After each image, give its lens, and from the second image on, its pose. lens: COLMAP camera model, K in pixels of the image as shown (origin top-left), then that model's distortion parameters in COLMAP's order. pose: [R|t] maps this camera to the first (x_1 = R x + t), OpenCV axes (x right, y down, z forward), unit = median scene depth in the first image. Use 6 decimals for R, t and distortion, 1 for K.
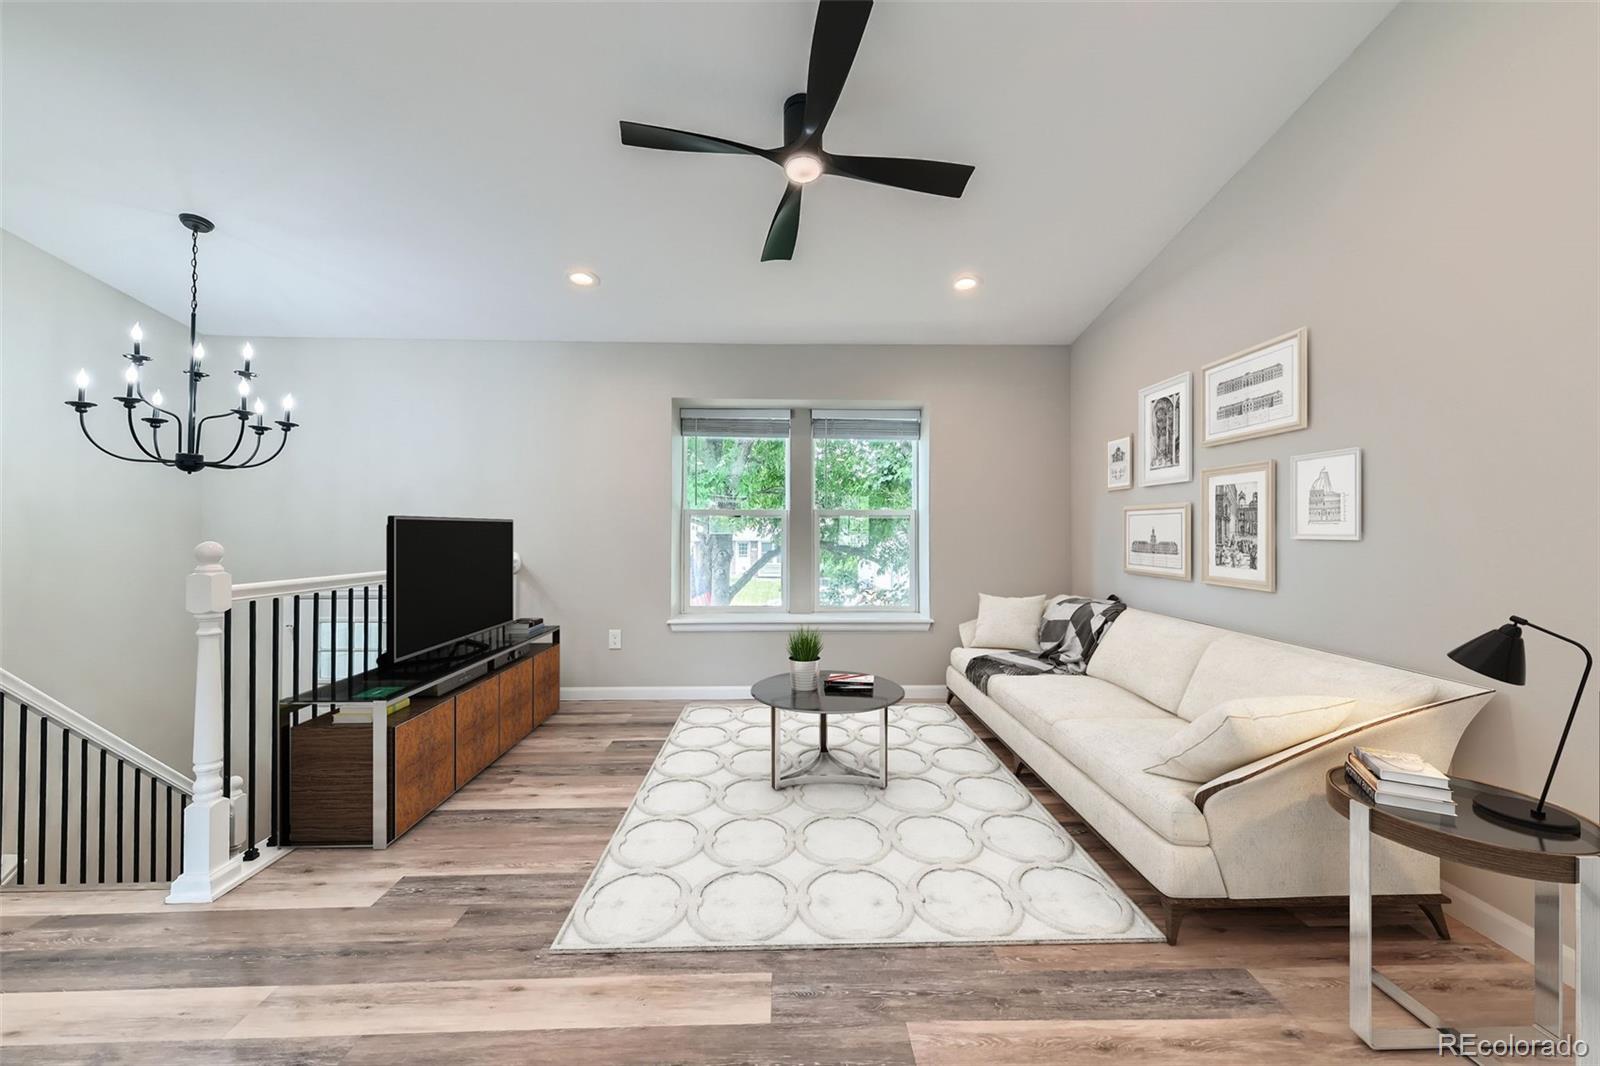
lens RADIAL K [[681.4, 0, 807.2], [0, 681.4, 525.6], [0, 0, 1]] dist [0.022077, -0.006326]
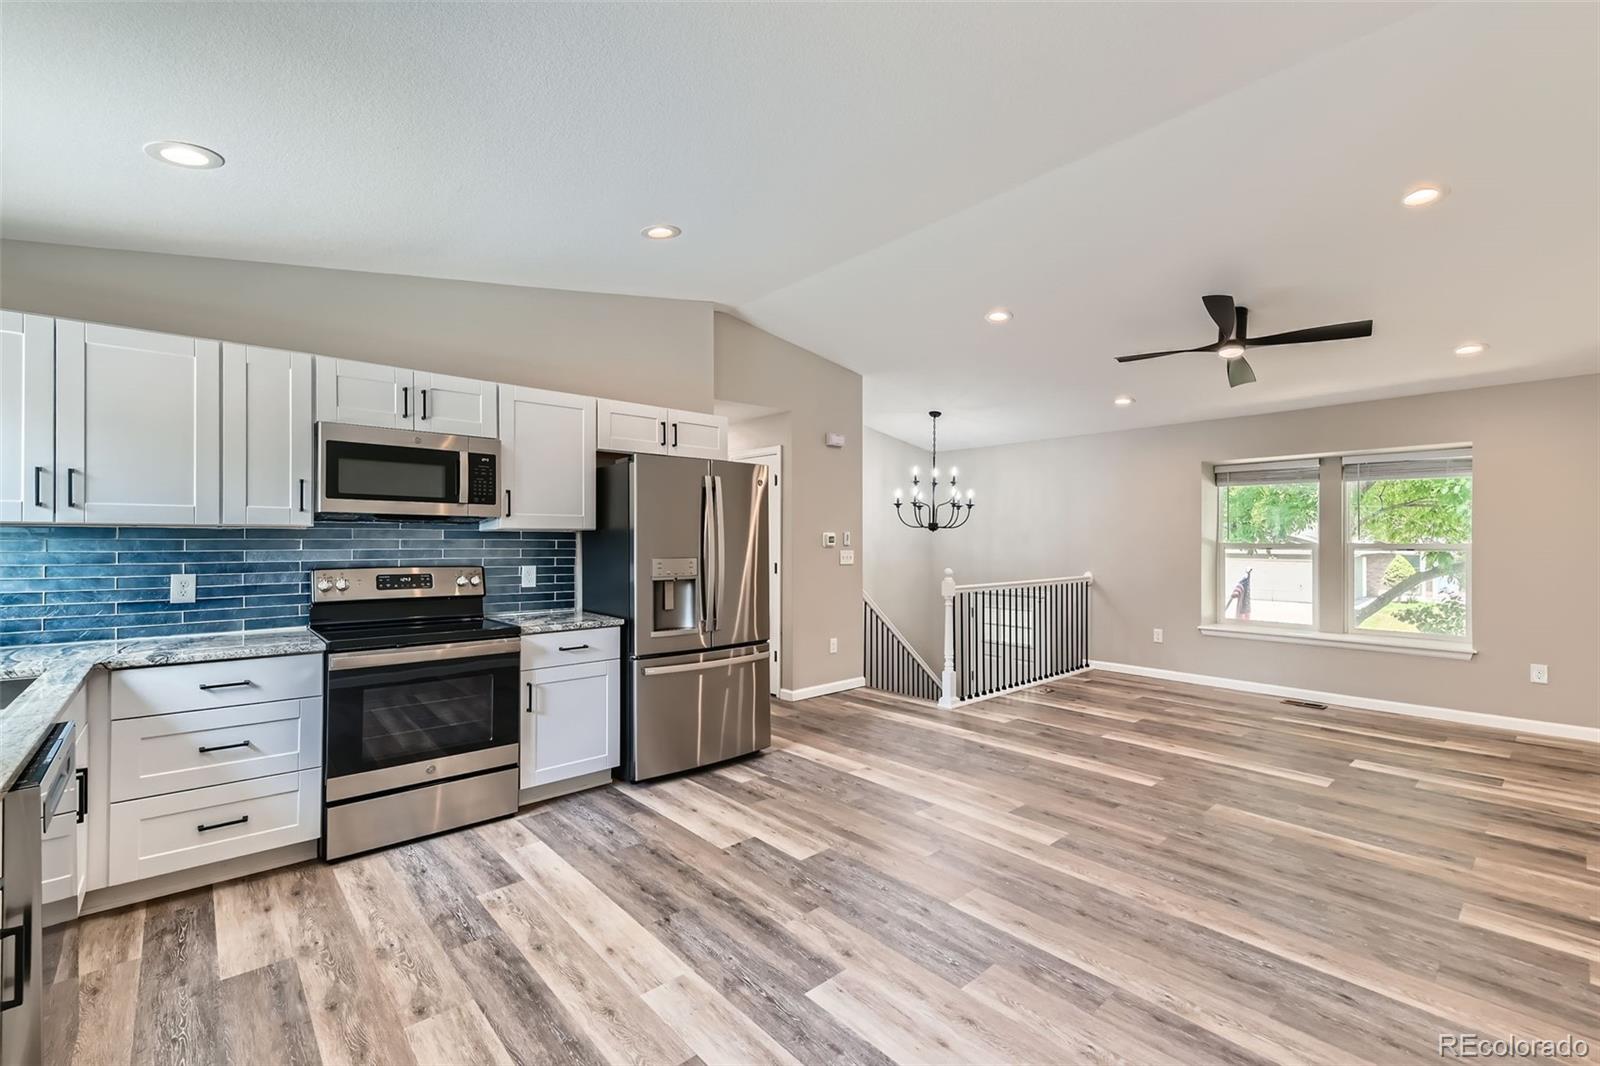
lens RADIAL K [[681.4, 0, 803.7], [0, 681.4, 535.6], [0, 0, 1]] dist [0.022077, -0.006326]
pose [[0.644098, -0.005474, -0.764924, 0.467464], [0.008741, 0.999962, 0.000205, -0.068132], [0.764893, -0.006818, 0.644121, -0.672864]]
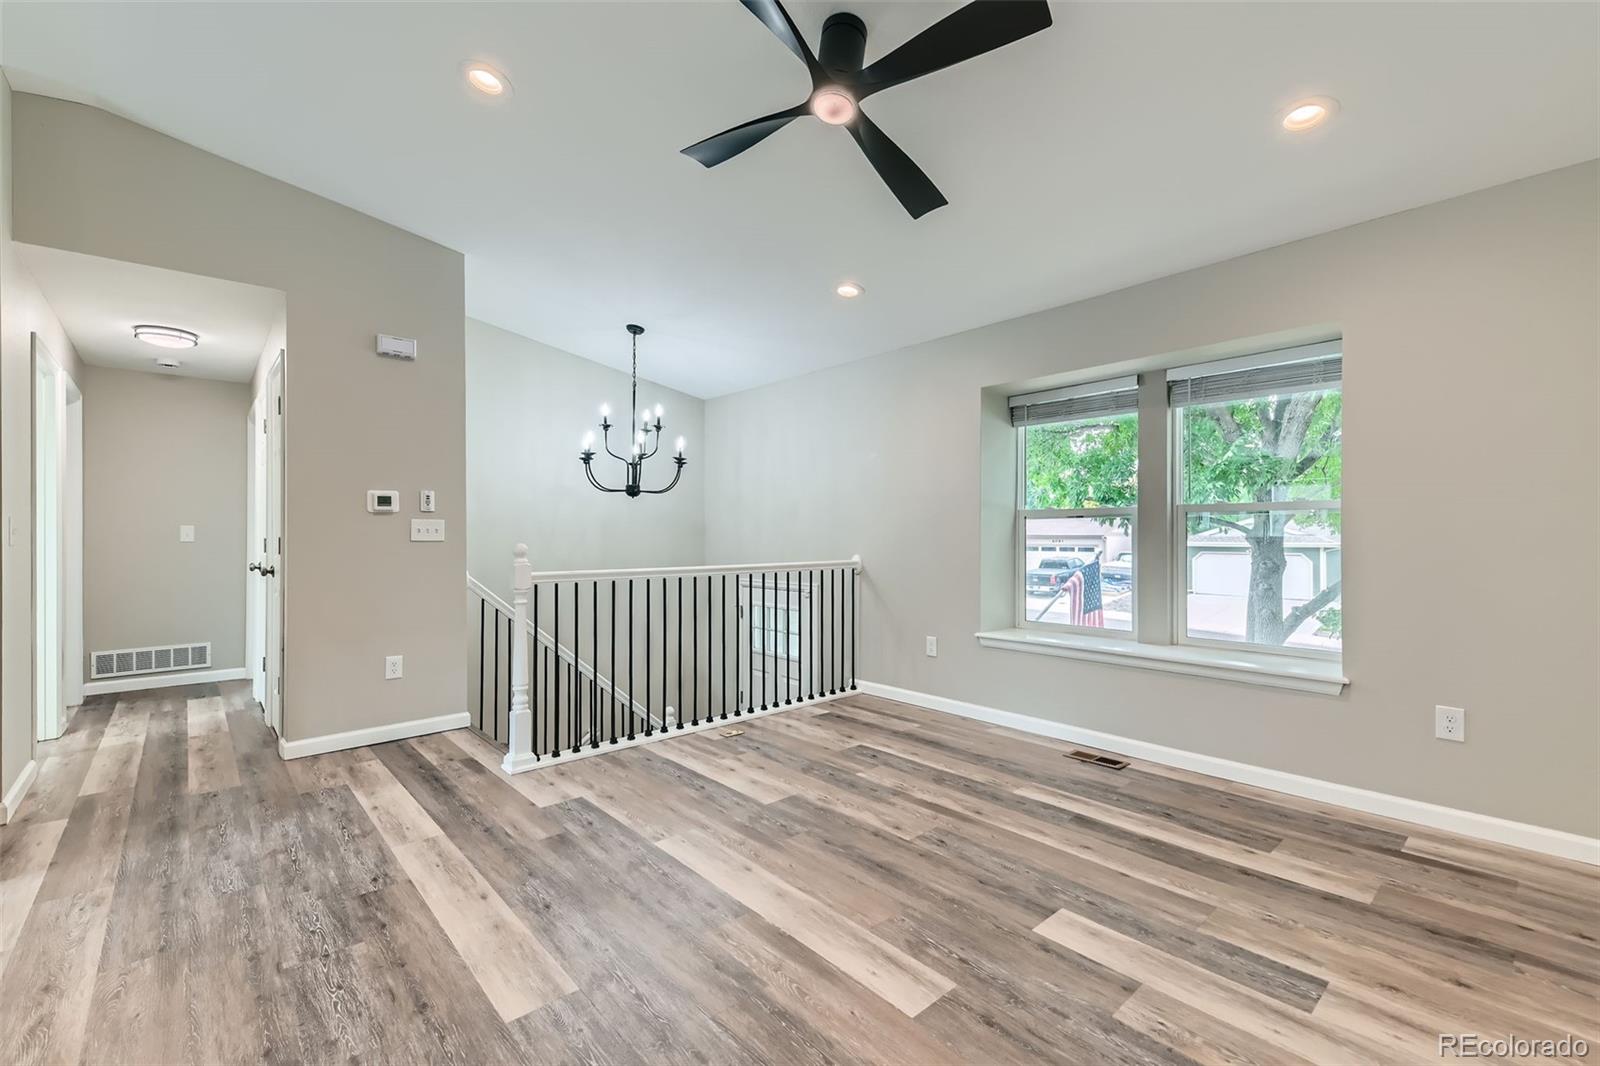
lens RADIAL K [[681.4, 0, 805.9], [0, 681.4, 535.2], [0, 0, 1]] dist [0.022077, -0.006326]
pose [[0.645182, -0.003627, -0.764020, 0.481396], [0.010747, 0.999933, 0.004328, 0.002650], [0.763953, -0.011003, 0.645178, 0.330160]]
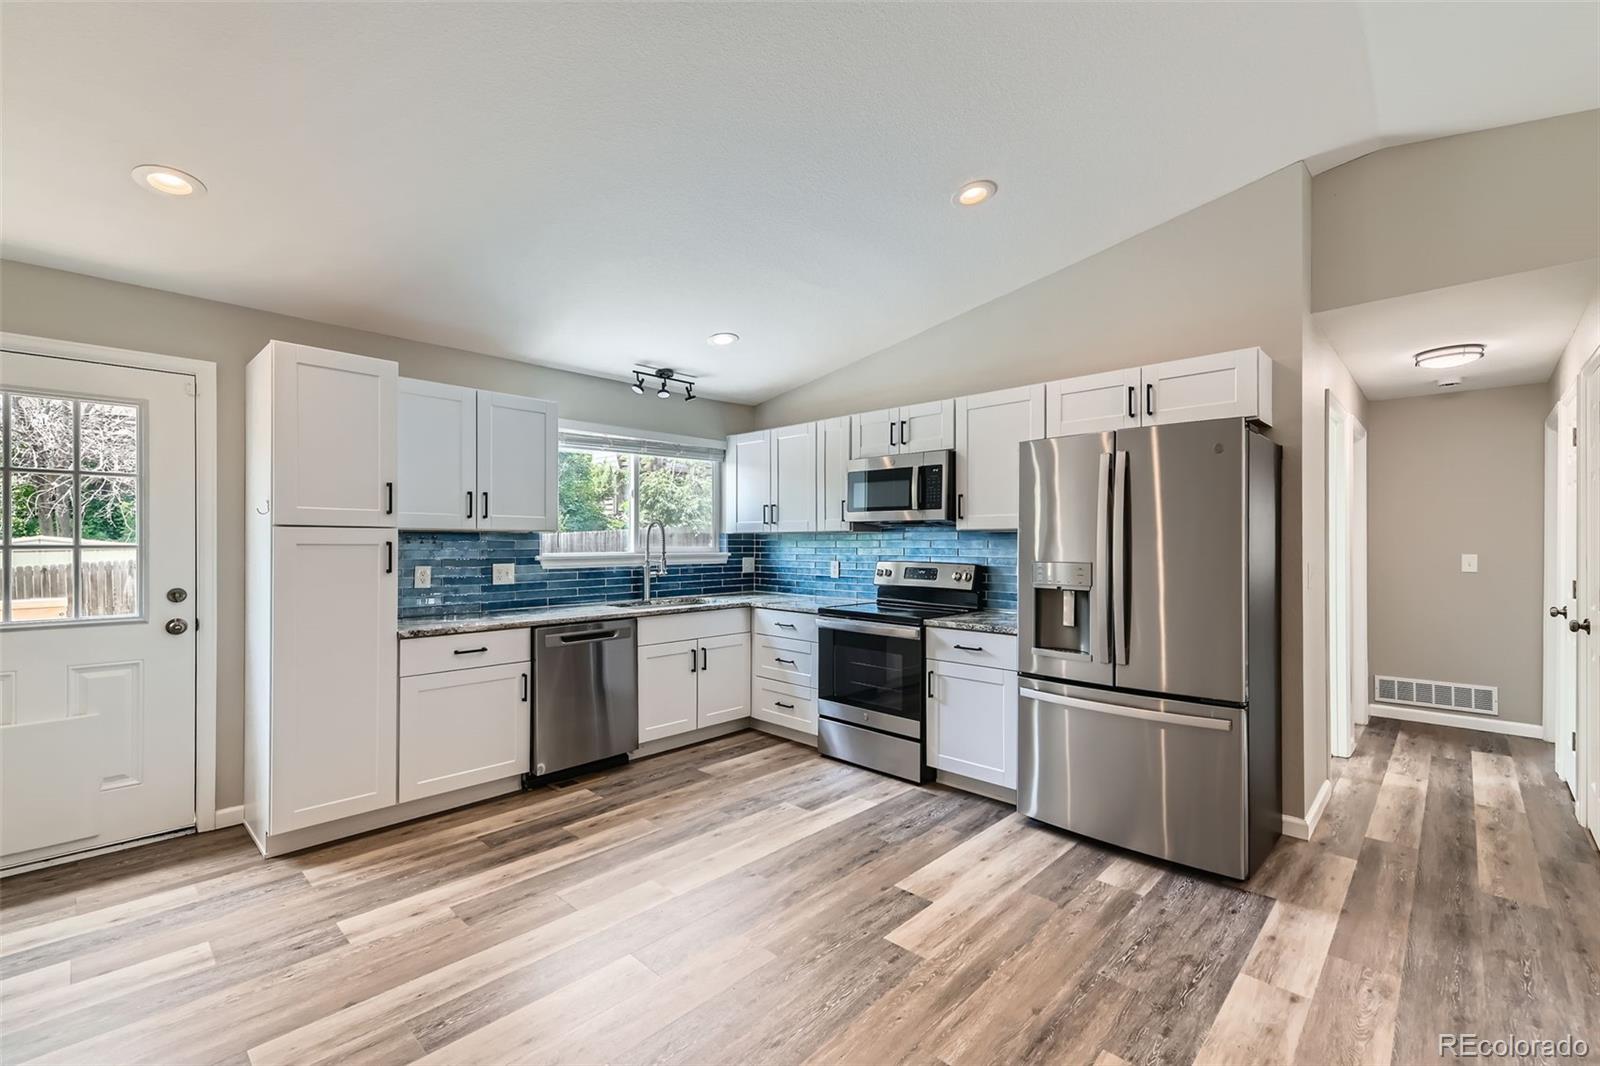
lens RADIAL K [[681.4, 0, 806.7], [0, 681.4, 541.4], [0, 0, 1]] dist [0.022077, -0.006326]
pose [[-0.709269, -0.000491, -0.704937, 0.349081], [0.007897, 0.999931, -0.008642, -0.055028], [0.704893, -0.011696, -0.709217, 0.317052]]
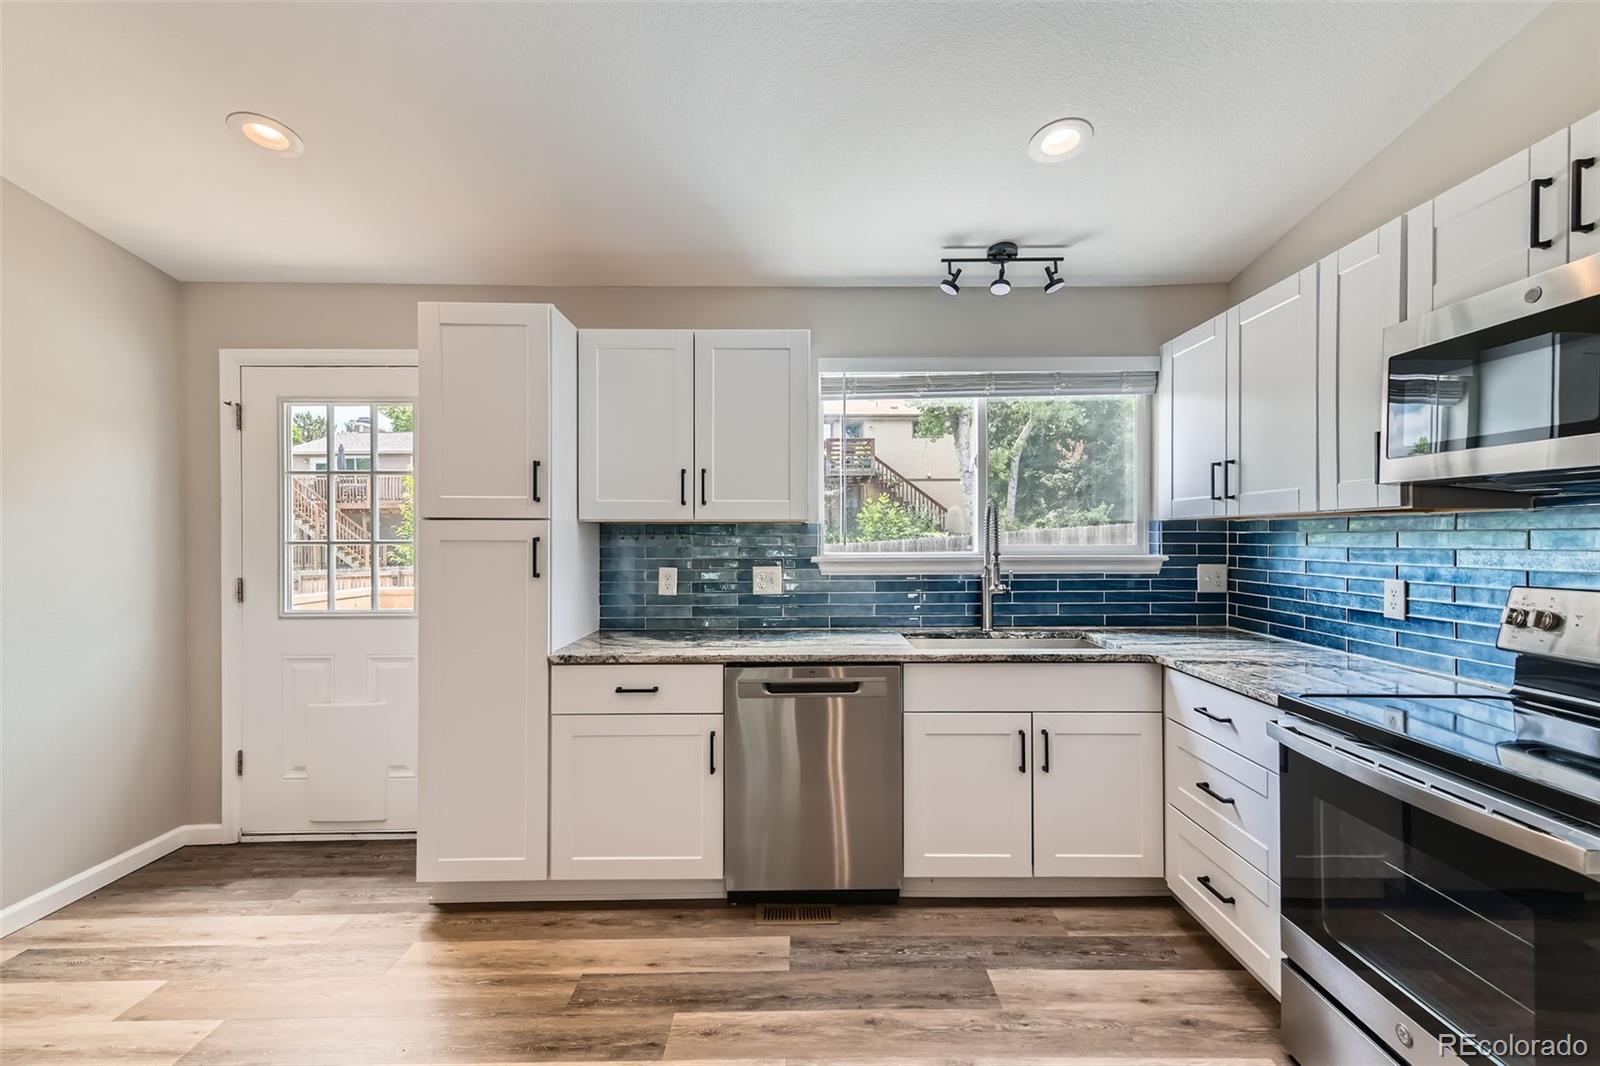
lens RADIAL K [[711.9, 0, 803.5], [0, 711.9, 537.4], [0, 0, 1]] dist [0.020791, -0.001972]
pose [[-0.999732, 0.002902, 0.022963, -0.209975], [0.002646, 0.999934, -0.011148, -0.057844], [-0.022993, -0.011084, -0.999674, -0.005607]]
